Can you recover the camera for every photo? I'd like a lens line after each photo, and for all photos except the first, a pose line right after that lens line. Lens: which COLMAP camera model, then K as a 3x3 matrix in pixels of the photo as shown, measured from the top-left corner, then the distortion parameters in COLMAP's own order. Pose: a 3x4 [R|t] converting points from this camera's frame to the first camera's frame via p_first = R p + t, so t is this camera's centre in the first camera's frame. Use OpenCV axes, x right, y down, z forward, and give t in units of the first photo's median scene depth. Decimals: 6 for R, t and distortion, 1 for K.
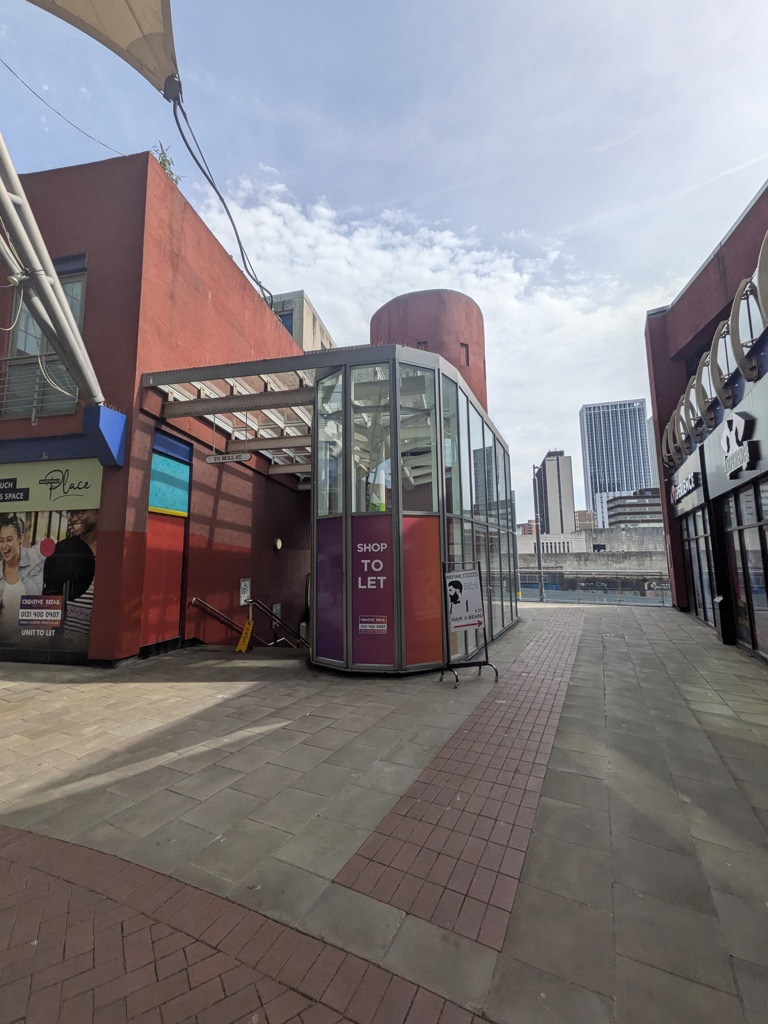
lens RADIAL K [[403.3, 0, 381.1], [0, 403.3, 511.2], [0, 0, 1]] dist [0.010333, -0.002212]
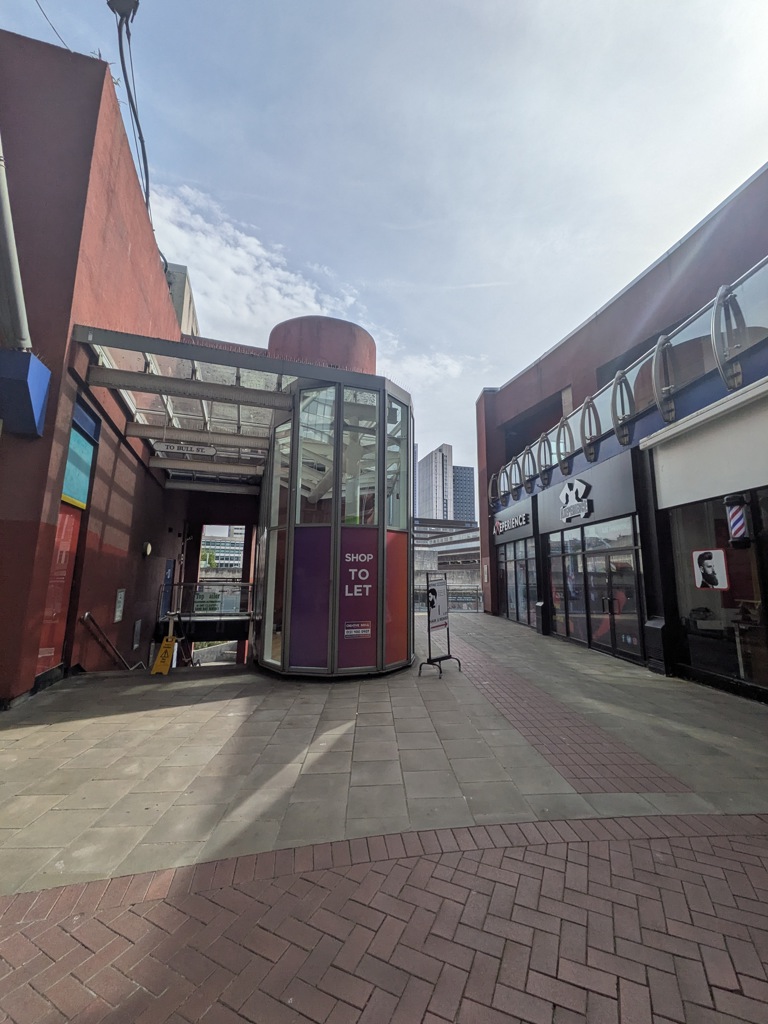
lens RADIAL K [[403.3, 0, 380.4], [0, 403.3, 512.0], [0, 0, 1]] dist [0.010333, -0.002212]
pose [[0.869495, 0.096048, 0.484513, -0.436732], [-0.078856, 0.995323, -0.055797, 0.021199], [-0.487607, 0.010308, 0.873003, 0.029465]]
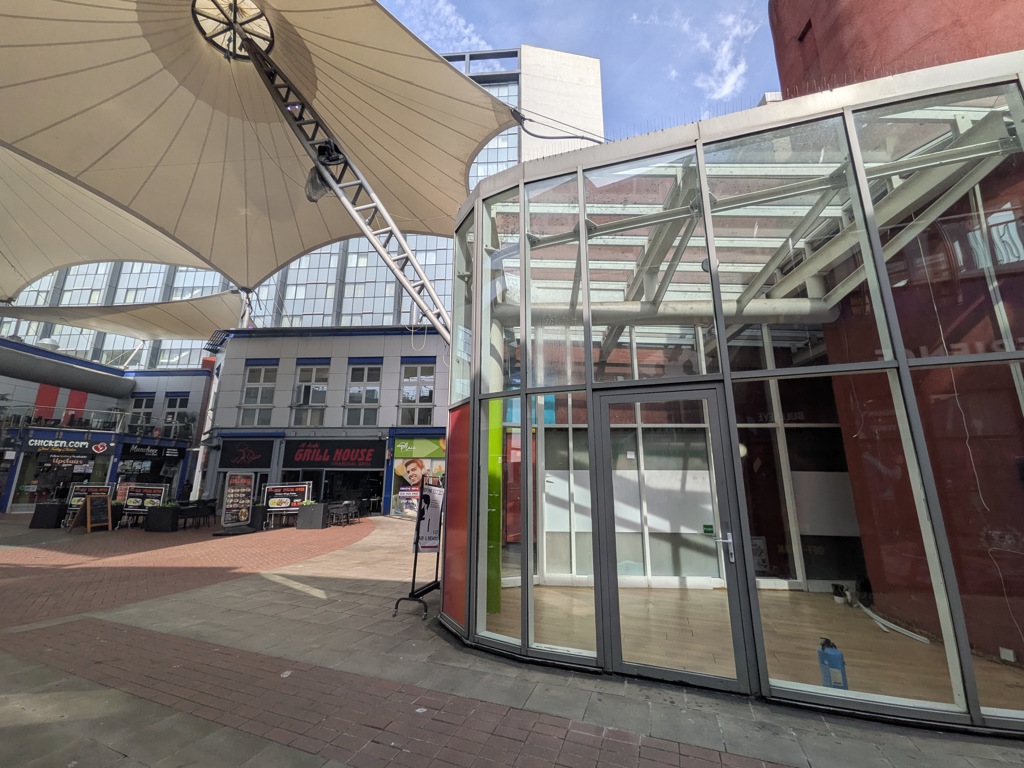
lens RADIAL K [[403.3, 0, 510.7], [0, 403.3, 386.9], [0, 0, 1]] dist [0.010333, -0.002212]
pose [[0.132026, -0.211146, -0.968497, 0.732621], [0.112099, 0.973962, -0.197056, 0.117039], [0.984887, -0.082551, 0.152258, 0.863129]]
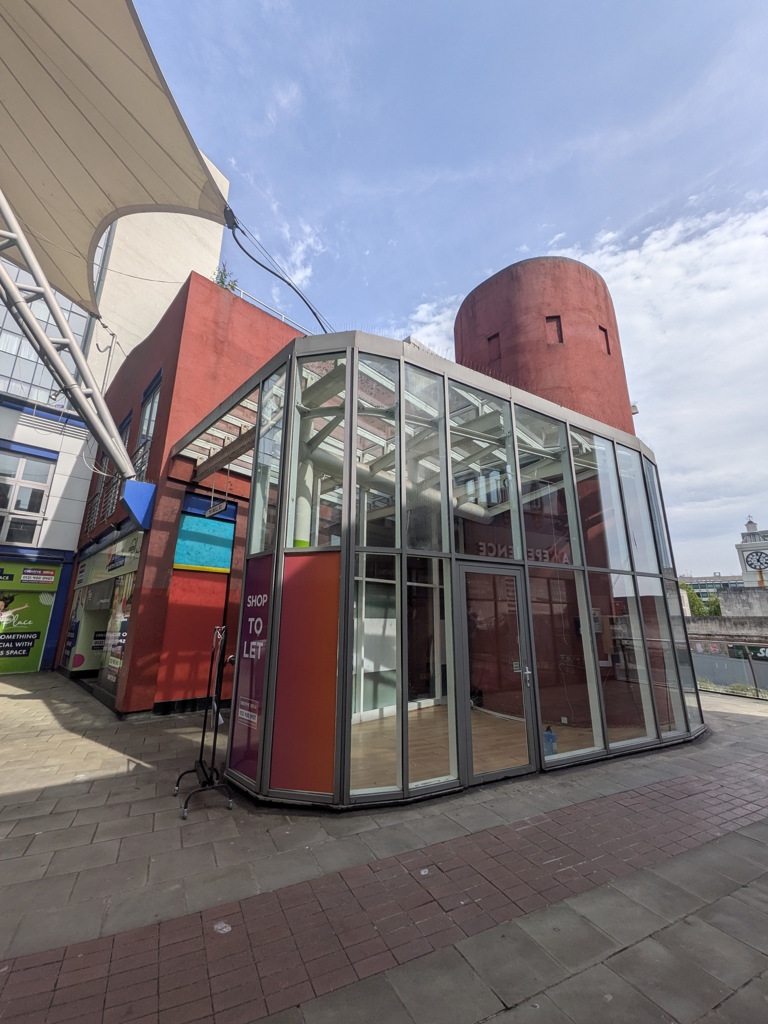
lens RADIAL K [[403.3, 0, 381.0], [0, 403.3, 512.5], [0, 0, 1]] dist [0.010333, -0.002212]
pose [[0.822079, -0.131080, -0.554080, 0.510972], [0.052398, 0.986426, -0.155619, 0.050286], [0.566958, 0.098898, 0.817789, 0.440143]]
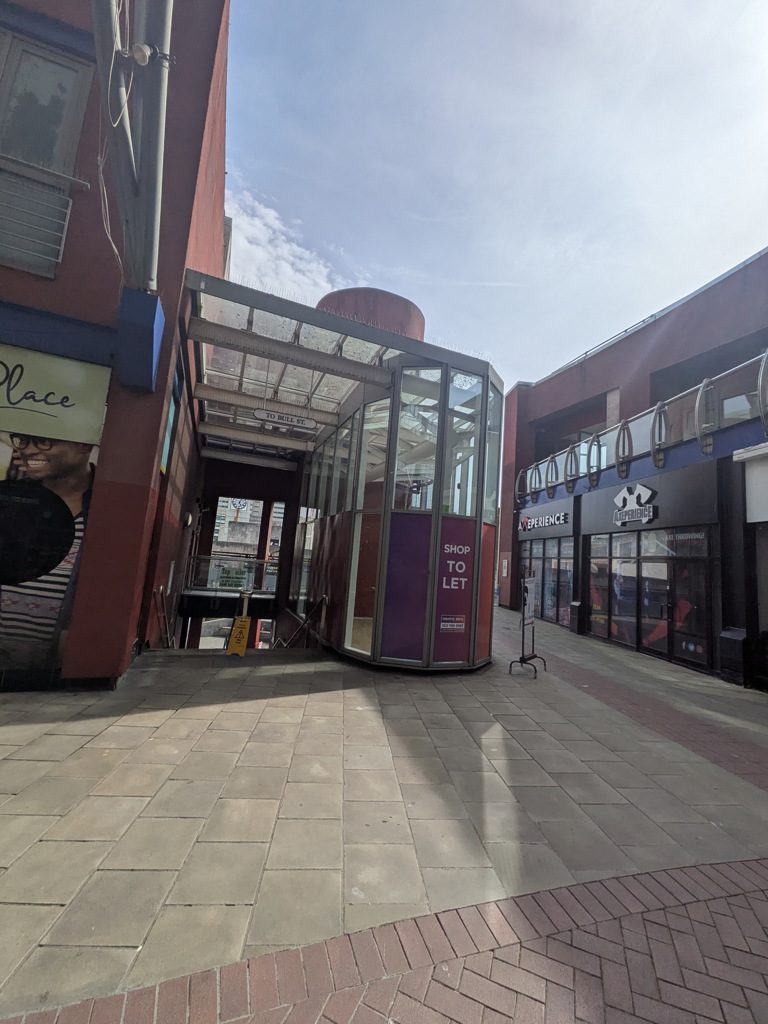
lens RADIAL K [[403.3, 0, 380.7], [0, 403.3, 510.3], [0, 0, 1]] dist [0.010333, -0.002212]
pose [[0.829365, 0.146275, 0.539219, -0.653735], [-0.155966, 0.987367, -0.027956, 0.043904], [-0.536496, -0.060914, 0.841701, 0.208770]]
